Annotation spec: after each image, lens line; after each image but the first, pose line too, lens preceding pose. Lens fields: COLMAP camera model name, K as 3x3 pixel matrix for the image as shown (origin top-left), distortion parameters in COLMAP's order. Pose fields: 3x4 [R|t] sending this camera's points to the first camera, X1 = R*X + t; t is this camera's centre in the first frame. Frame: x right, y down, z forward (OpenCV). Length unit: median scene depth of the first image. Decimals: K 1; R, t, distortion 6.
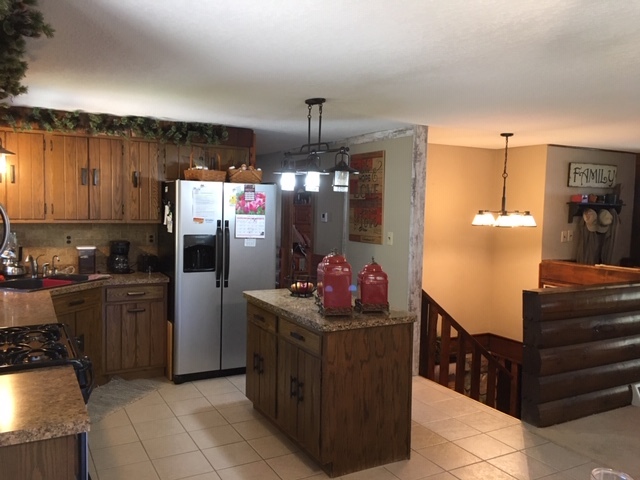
lens RADIAL K [[543.3, 0, 318.8], [0, 543.3, 241.8], [0, 0, 1]] dist [0.083938, -0.101237]
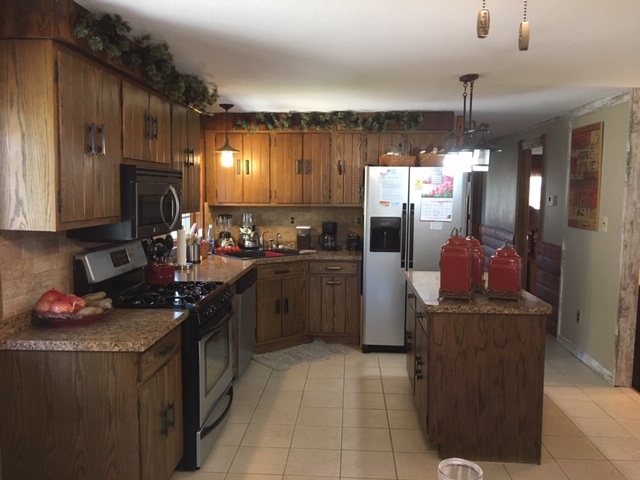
lens RADIAL K [[543.3, 0, 318.0], [0, 543.3, 239.7], [0, 0, 1]] dist [0.083938, -0.101237]
pose [[0.846351, 0.033231, -0.531588, 0.234573], [-0.023190, 0.999404, 0.025555, 0.007282], [0.532120, -0.009301, 0.846618, 0.027716]]
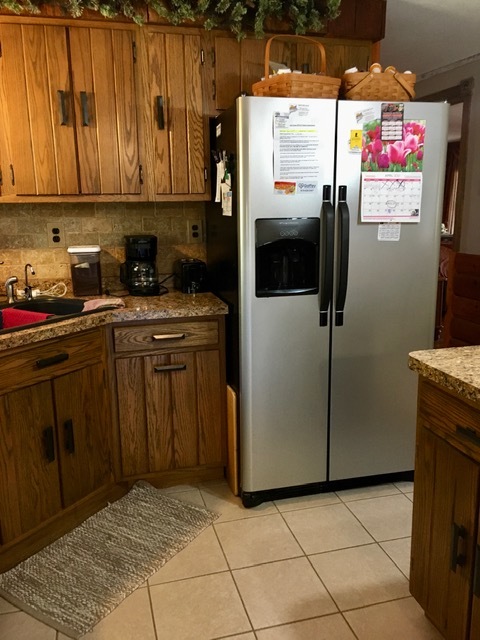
lens RADIAL K [[543.3, 0, 238.8], [0, 543.3, 317.8], [0, 0, 1]] dist [0.083938, -0.101237]
pose [[0.971431, 0.013745, -0.236923, -0.143927], [0.019657, 0.990231, 0.138047, 0.006702], [0.236506, -0.138760, 0.961671, 0.514197]]
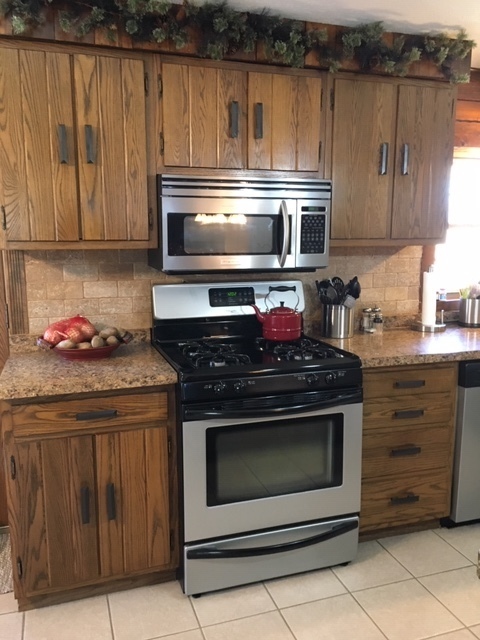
lens RADIAL K [[543.3, 0, 236.5], [0, 543.3, 319.2], [0, 0, 1]] dist [0.083938, -0.101237]
pose [[-0.183116, 0.129402, -0.974538, 0.197494], [-0.063766, 0.987648, 0.143124, -0.003437], [0.981021, 0.088350, -0.172603, 0.583569]]
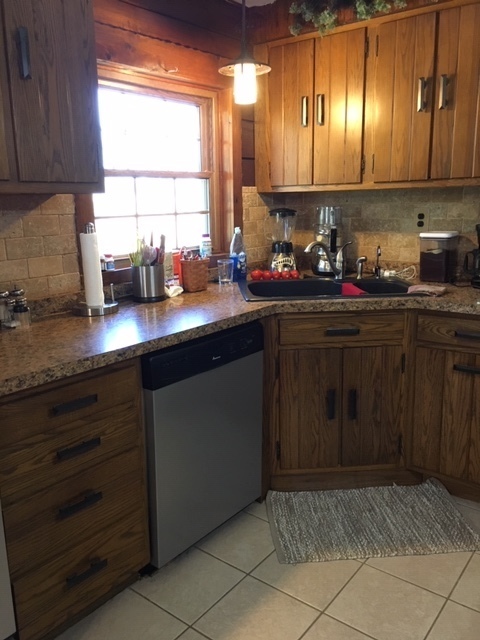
lens RADIAL K [[543.3, 0, 240.7], [0, 543.3, 319.0], [0, 0, 1]] dist [0.083938, -0.101237]
pose [[0.393753, 0.169340, -0.903483, 0.011587], [-0.034226, 0.984904, 0.169685, 0.007782], [0.918579, -0.035891, 0.393605, 0.622231]]
